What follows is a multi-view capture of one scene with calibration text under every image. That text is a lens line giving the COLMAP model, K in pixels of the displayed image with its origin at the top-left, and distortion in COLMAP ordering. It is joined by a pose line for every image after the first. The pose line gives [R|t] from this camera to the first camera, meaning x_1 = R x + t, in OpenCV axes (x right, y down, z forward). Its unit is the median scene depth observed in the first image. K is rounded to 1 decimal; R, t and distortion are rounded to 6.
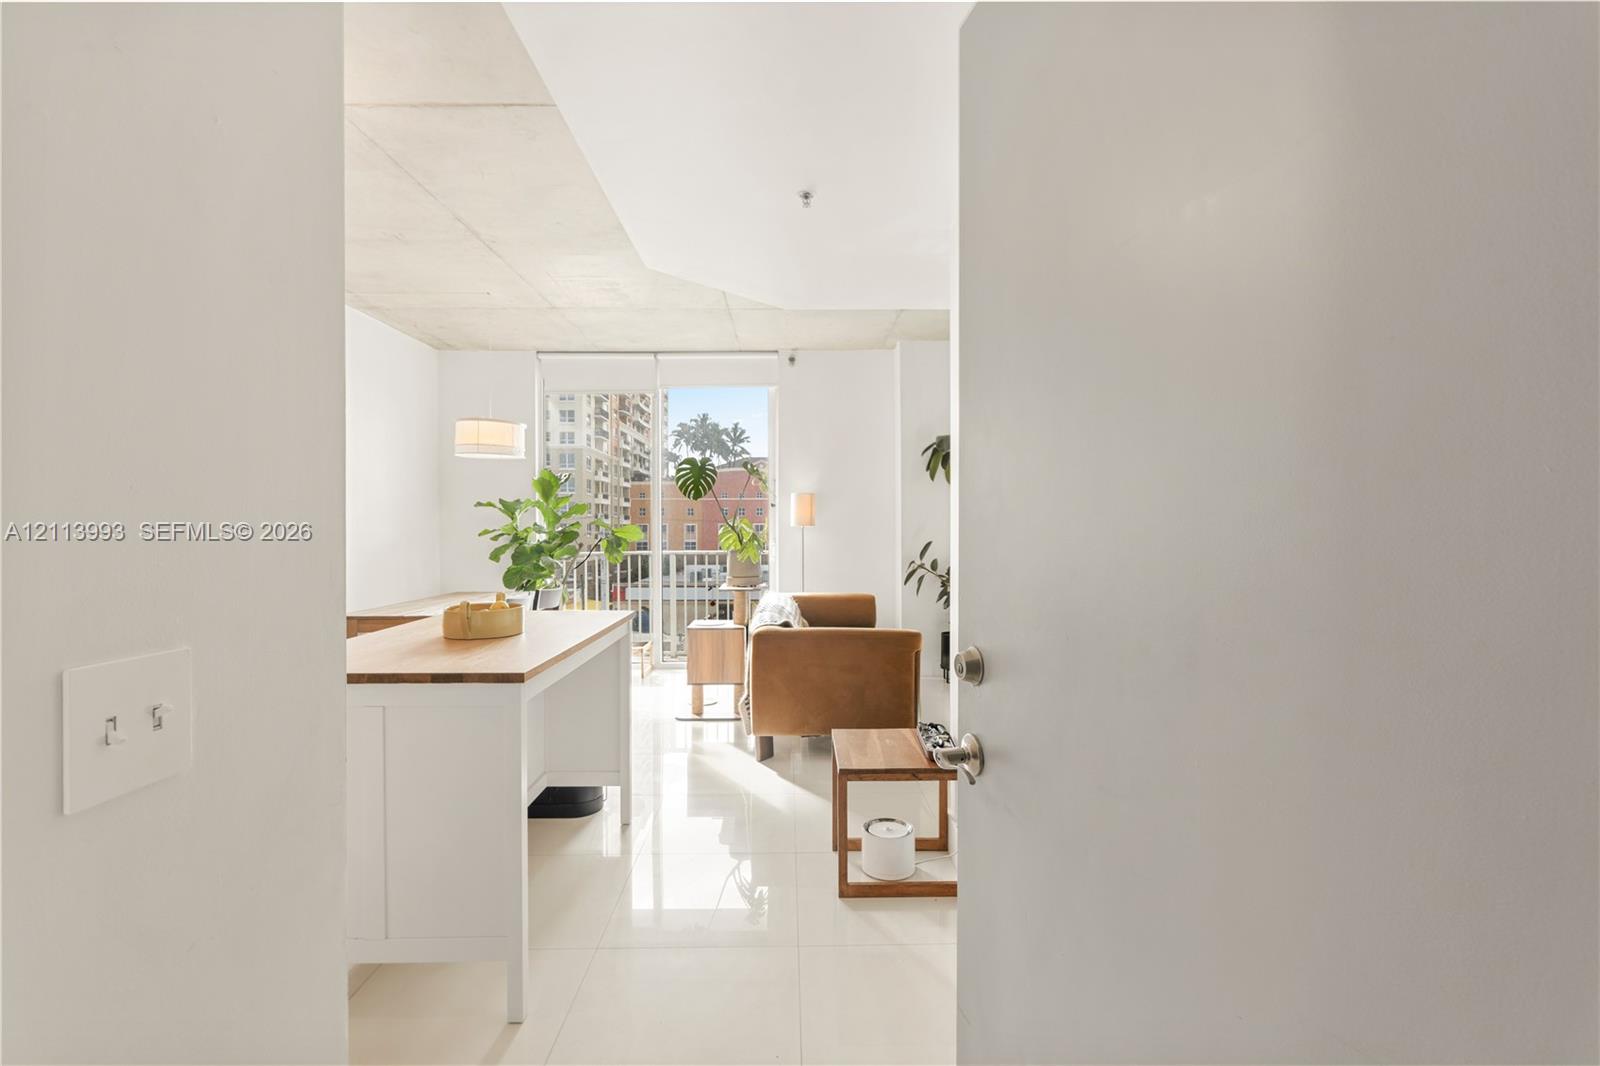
lens RADIAL K [[721.2, 0, 799.7], [0, 721.2, 528.0], [0, 0, 1]] dist [-0.004030, 0.001675]
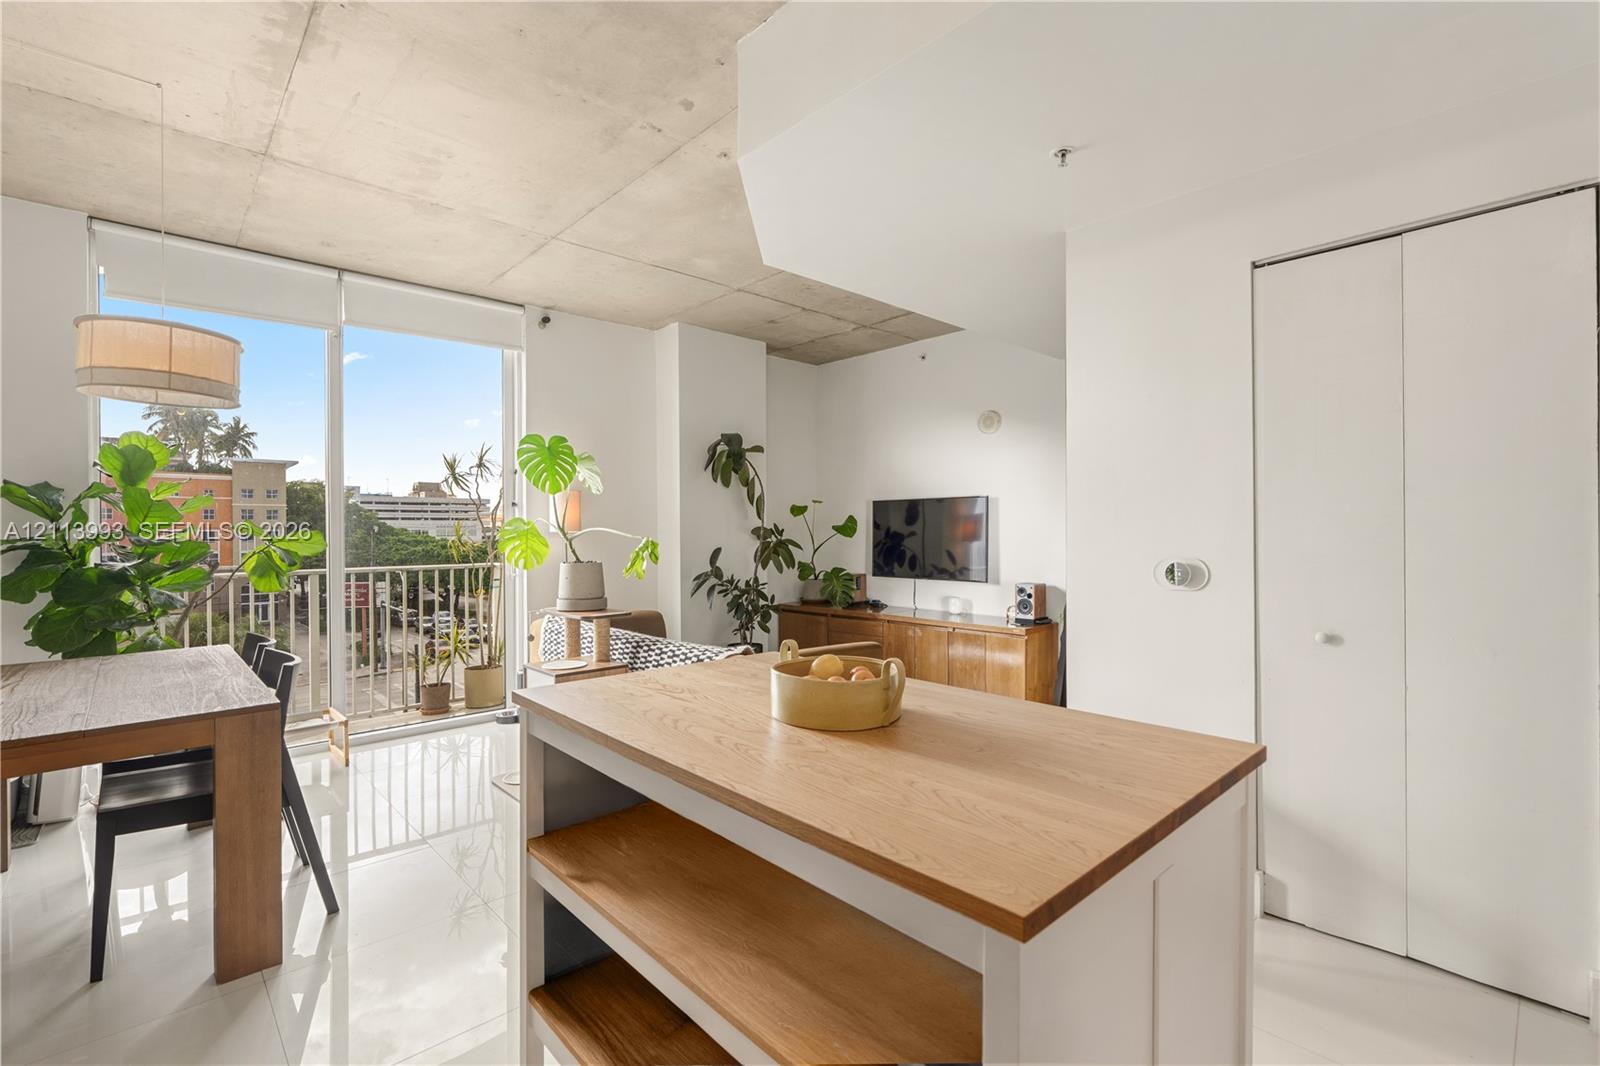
lens RADIAL K [[721.2, 0, 806.7], [0, 721.2, 531.5], [0, 0, 1]] dist [-0.004030, 0.001675]
pose [[0.741493, -0.003928, 0.670949, -0.329022], [0.007047, 0.999973, -0.001933, 0.000969], [-0.670923, 0.006162, 0.741501, 0.227719]]
